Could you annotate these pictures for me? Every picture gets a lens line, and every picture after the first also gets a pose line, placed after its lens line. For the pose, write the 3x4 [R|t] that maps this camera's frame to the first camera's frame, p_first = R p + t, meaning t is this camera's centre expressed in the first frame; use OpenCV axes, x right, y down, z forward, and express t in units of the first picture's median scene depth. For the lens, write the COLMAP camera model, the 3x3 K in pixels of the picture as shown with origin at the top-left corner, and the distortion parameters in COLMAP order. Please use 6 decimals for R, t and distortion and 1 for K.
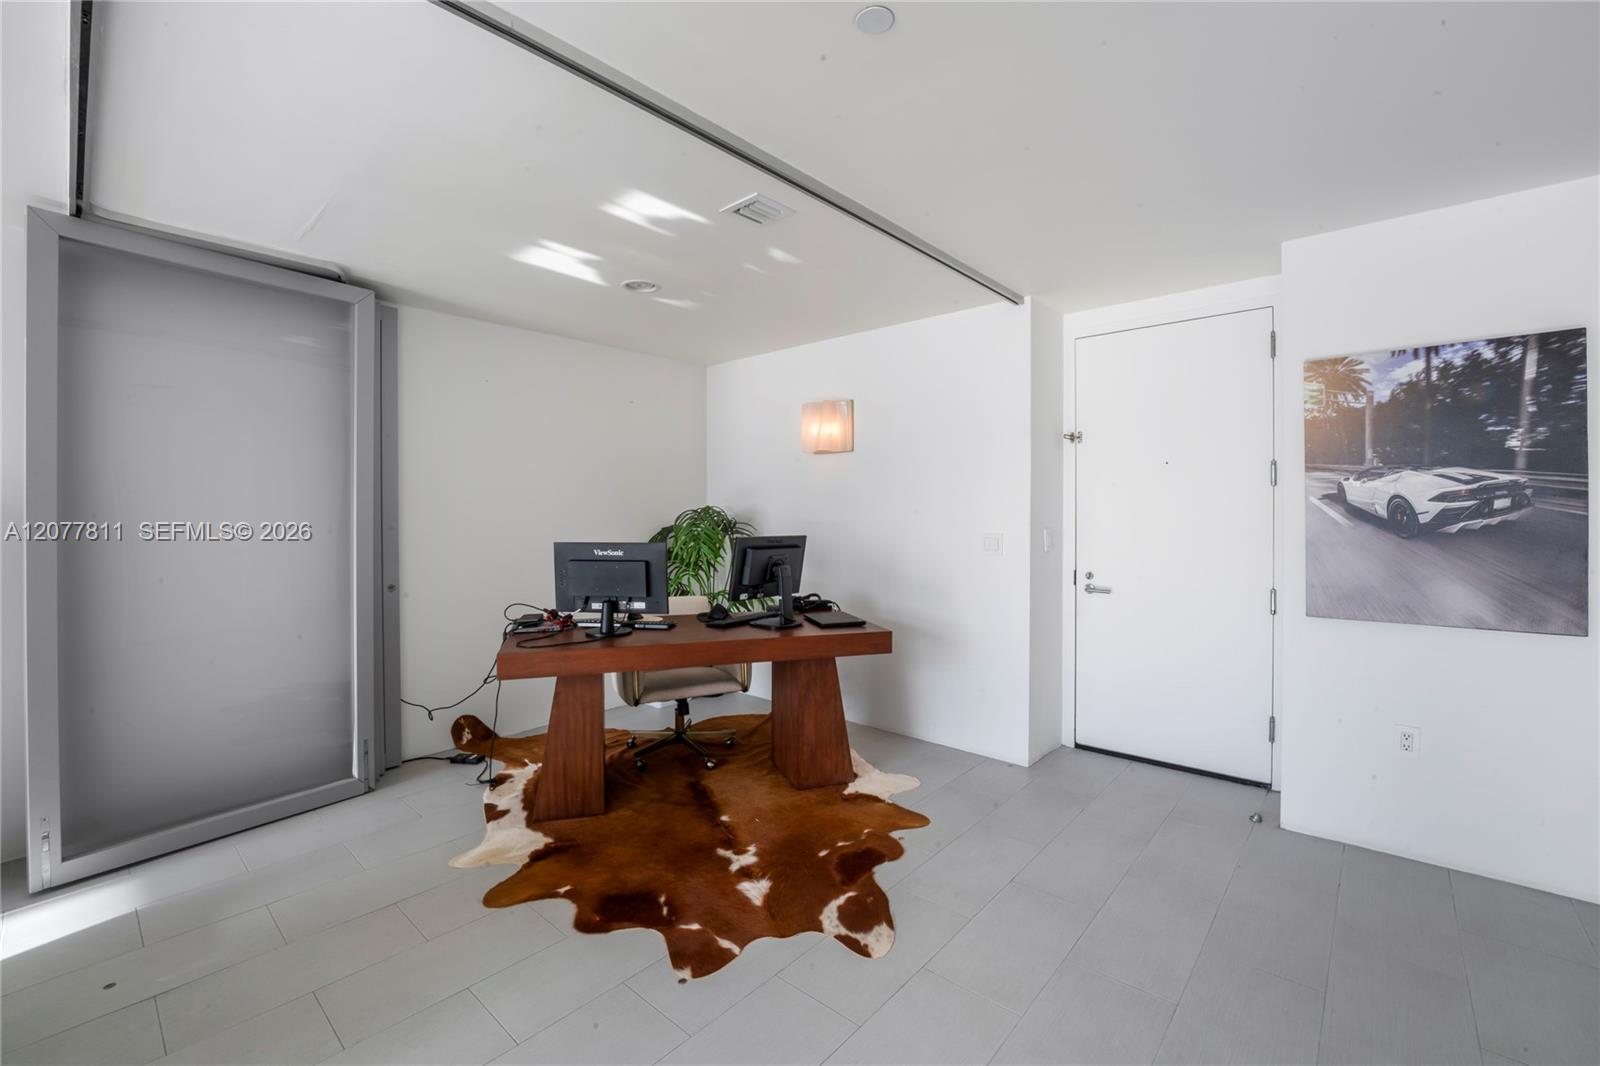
lens RADIAL K [[673.8, 0, 798.5], [0, 673.8, 499.6], [0, 0, 1]] dist [-0.024108, 0.000339]
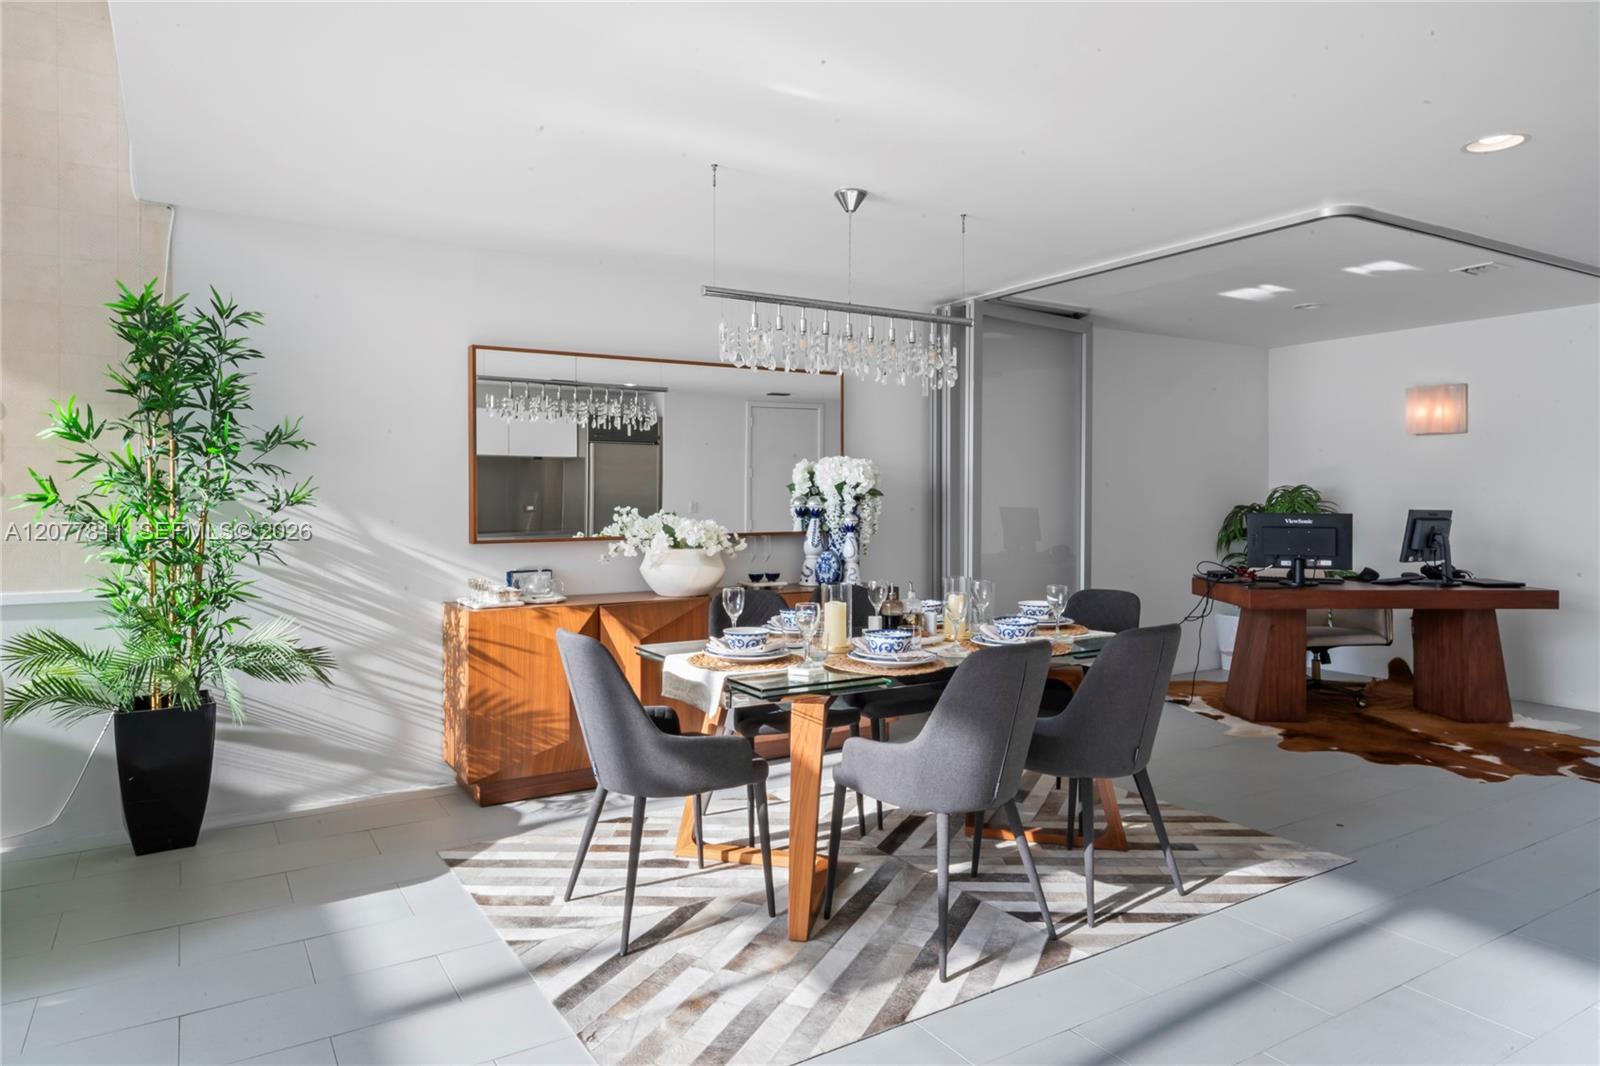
lens RADIAL K [[1017.3, 0, 773.2], [0, 1017.3, 496.2], [0, 0, 1]] dist [0.008581, 0.001717]
pose [[0.955804, -0.000512, -0.294003, -0.633227], [0.004052, 0.999926, 0.011434, 0.004873], [0.293975, -0.012120, 0.955736, -1.086589]]
